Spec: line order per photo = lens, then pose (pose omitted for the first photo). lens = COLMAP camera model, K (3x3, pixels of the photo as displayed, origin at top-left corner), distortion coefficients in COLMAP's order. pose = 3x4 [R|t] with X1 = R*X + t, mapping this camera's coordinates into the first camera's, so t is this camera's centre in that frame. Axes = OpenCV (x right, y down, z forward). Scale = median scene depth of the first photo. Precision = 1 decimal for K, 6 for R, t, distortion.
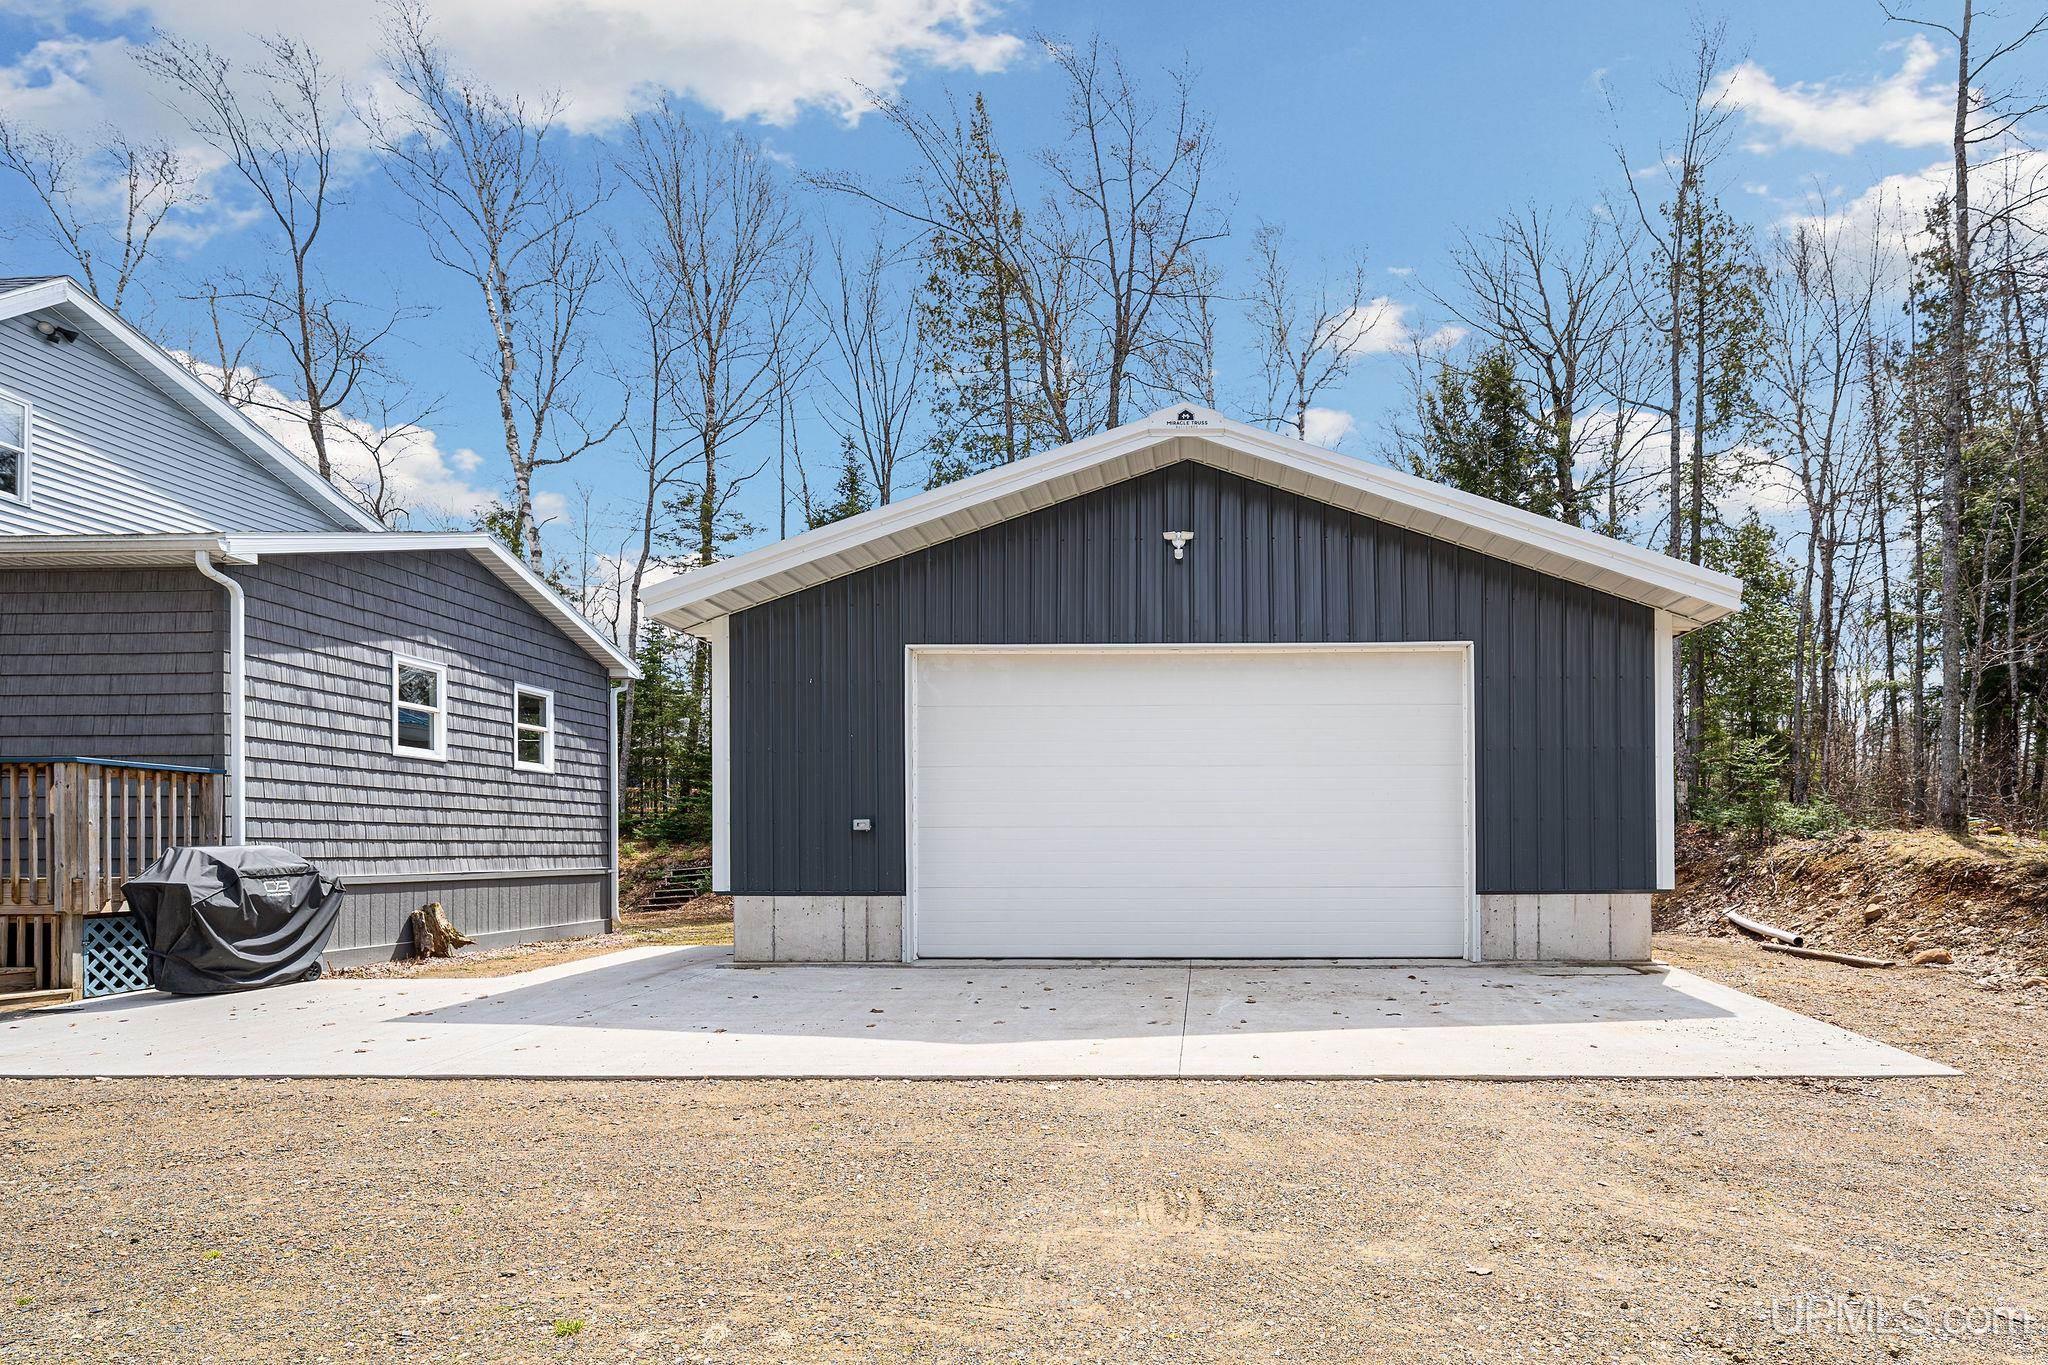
lens RADIAL K [[973.6, 0, 1006.7], [0, 973.6, 837.4], [0, 0, 1]] dist [0.006034, -0.002183]
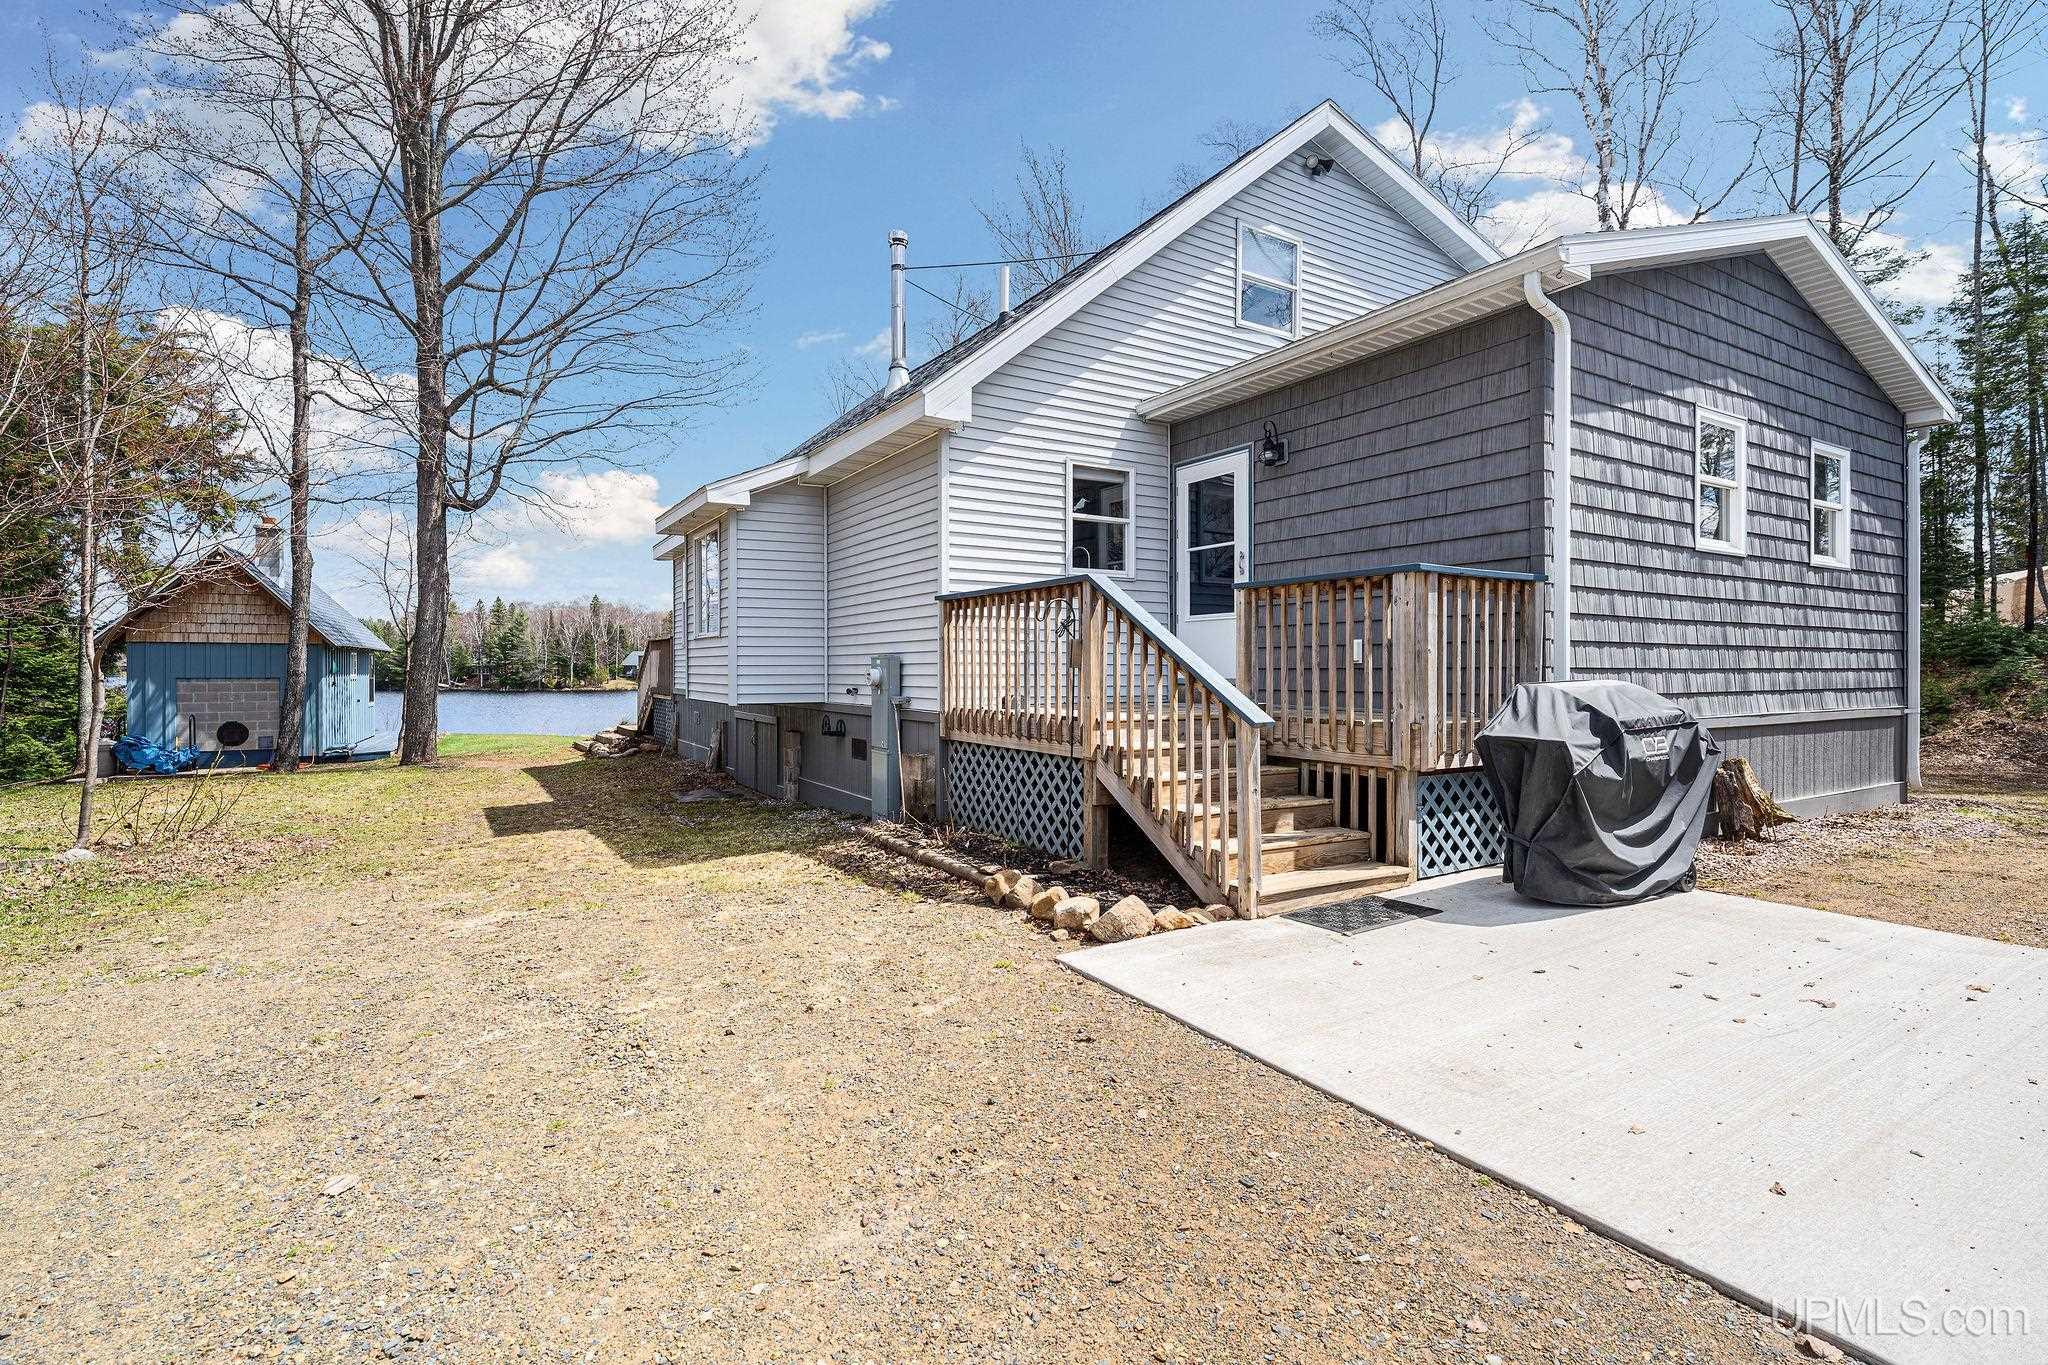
lens RADIAL K [[953.9, 0, 1027.2], [0, 953.9, 672.7], [0, 0, 1]] dist [-0.000816, -0.000035]
pose [[0.536031, 0.008091, -0.844160, -0.401132], [0.004141, 0.999917, 0.012213, -0.006810], [0.844188, -0.010042, 0.535953, 0.286045]]
